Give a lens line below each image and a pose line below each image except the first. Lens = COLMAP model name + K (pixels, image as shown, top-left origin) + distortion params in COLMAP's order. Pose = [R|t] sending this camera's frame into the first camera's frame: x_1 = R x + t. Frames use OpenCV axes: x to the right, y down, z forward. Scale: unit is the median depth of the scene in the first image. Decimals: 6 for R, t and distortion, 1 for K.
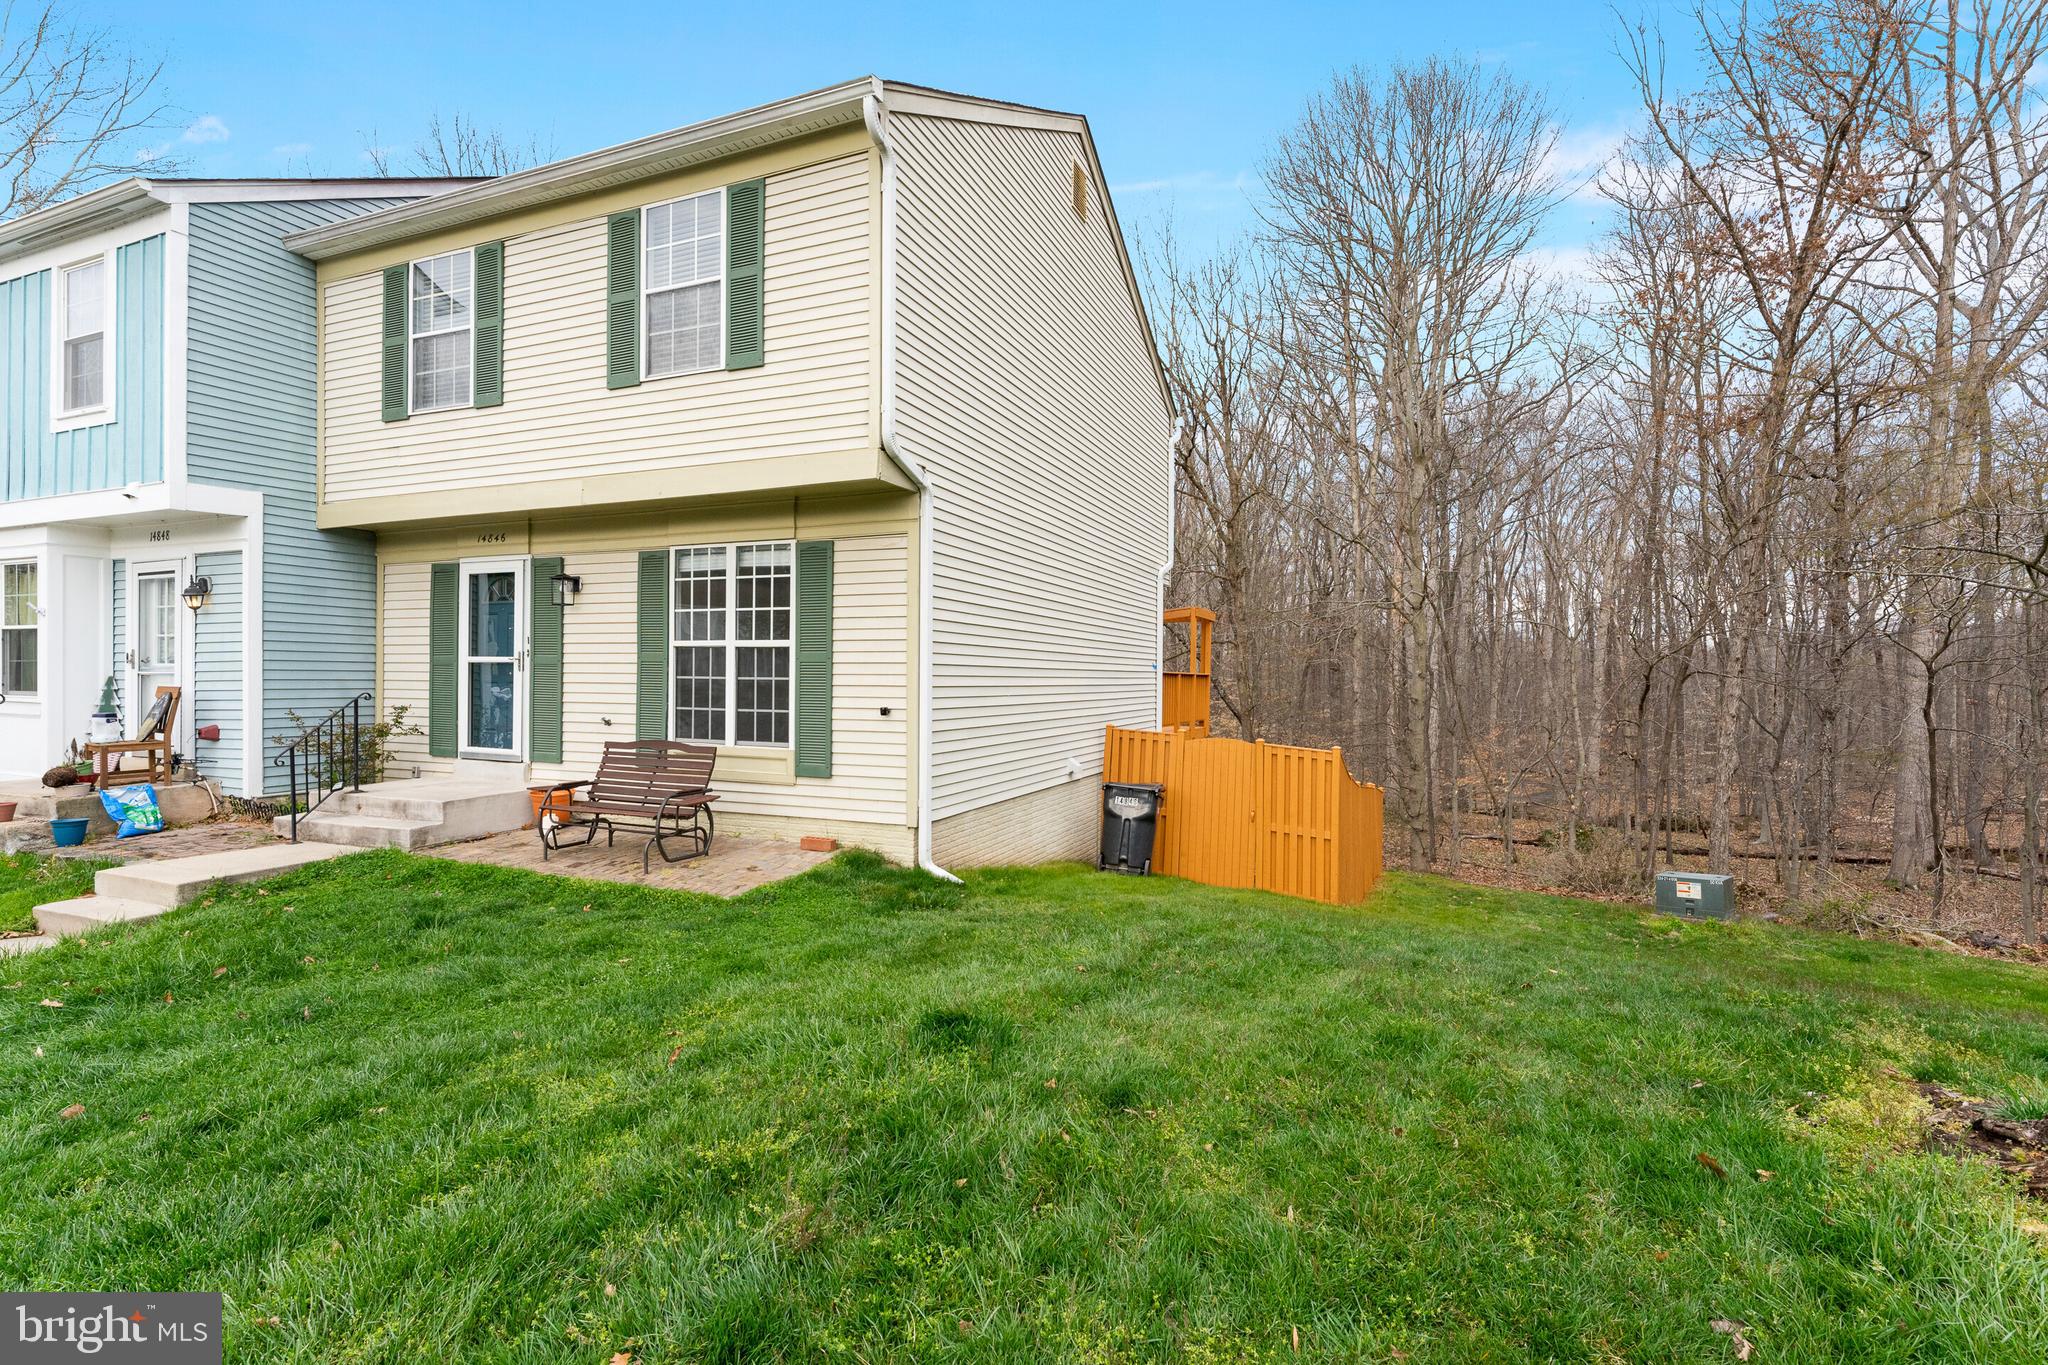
lens RADIAL K [[939.4, 0, 1026.2], [0, 939.4, 679.5], [0, 0, 1]] dist [0.000277, 0.000004]
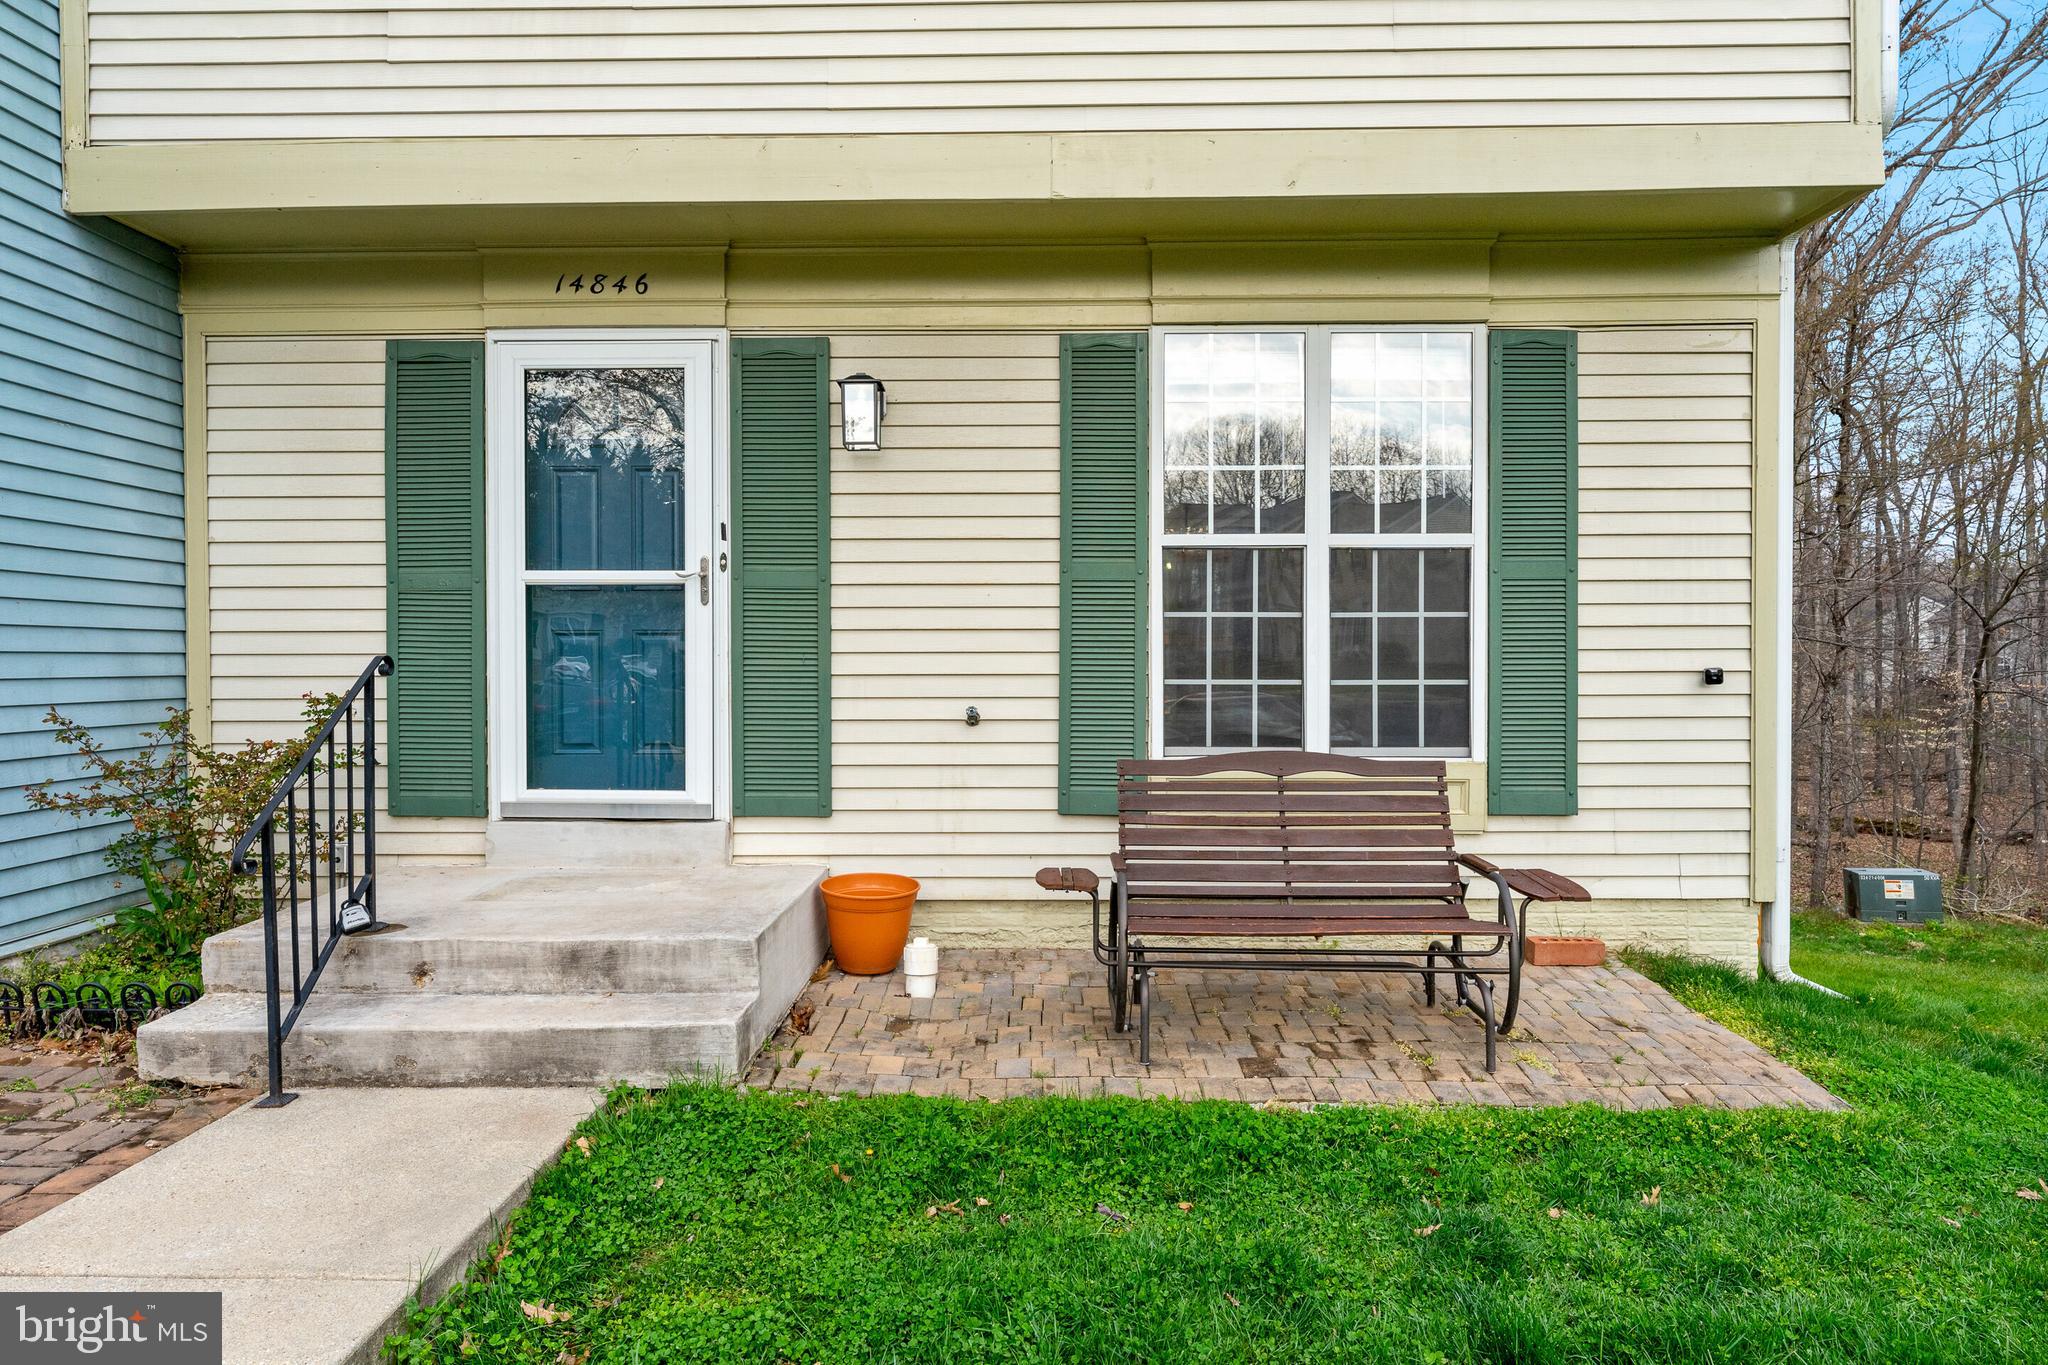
lens RADIAL K [[1203.7, 0, 1021.6], [0, 1203.7, 681.7], [0, 0, 1]] dist [0.001376, 0.001193]
pose [[0.931639, -0.017476, 0.362966, -0.638503], [0.010618, 0.999726, 0.020882, 0.016934], [-0.363231, -0.015601, 0.931568, 0.469858]]
